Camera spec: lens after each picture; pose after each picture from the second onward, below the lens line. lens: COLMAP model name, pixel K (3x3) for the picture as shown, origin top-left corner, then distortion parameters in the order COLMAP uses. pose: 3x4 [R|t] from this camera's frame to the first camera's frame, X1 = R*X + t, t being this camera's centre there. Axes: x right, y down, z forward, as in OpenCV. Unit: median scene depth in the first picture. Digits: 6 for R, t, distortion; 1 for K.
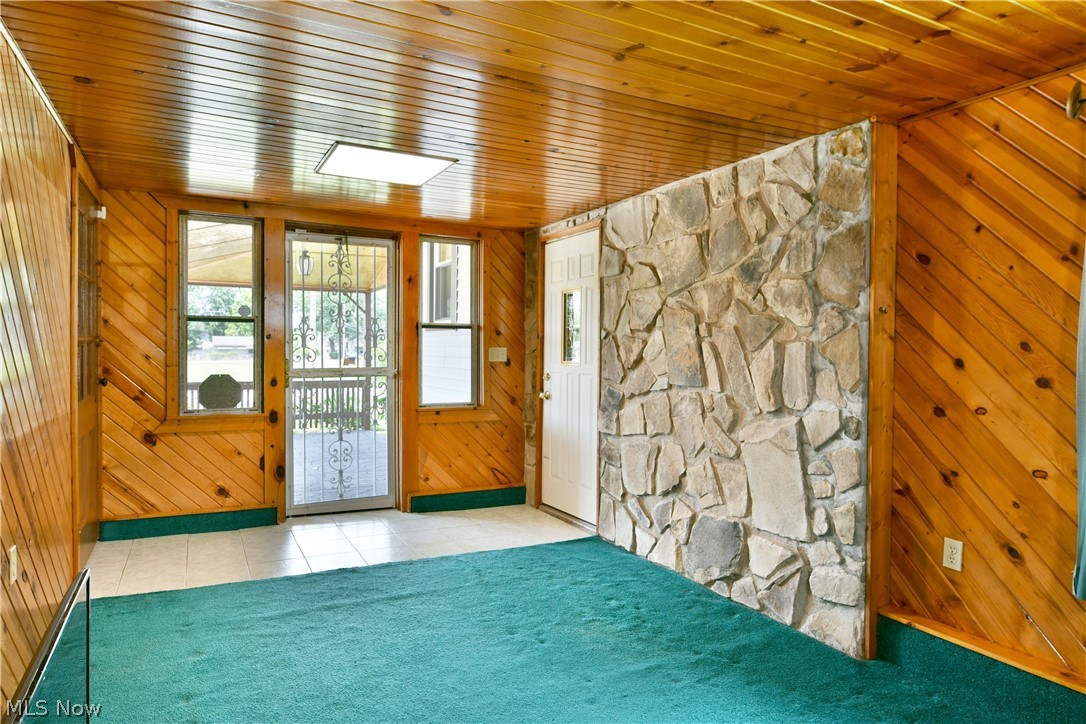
lens RADIAL K [[665.0, 0, 536.6], [0, 665.0, 358.8], [0, 0, 1]] dist [-0.011217, -0.002808]
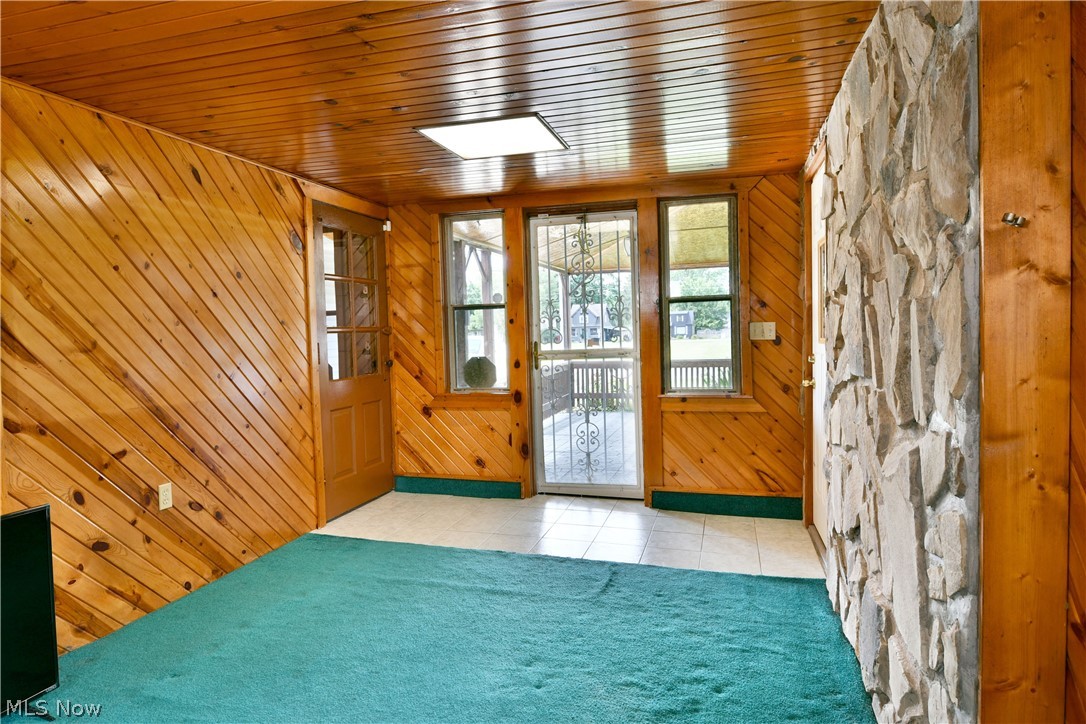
lens RADIAL K [[665.0, 0, 536.6], [0, 665.0, 358.8], [0, 0, 1]] dist [-0.011217, -0.002808]
pose [[0.713225, 0.000895, -0.700935, 0.393706], [0.022692, 0.999446, 0.024366, 0.002016], [0.700568, -0.033285, 0.712809, 0.291324]]
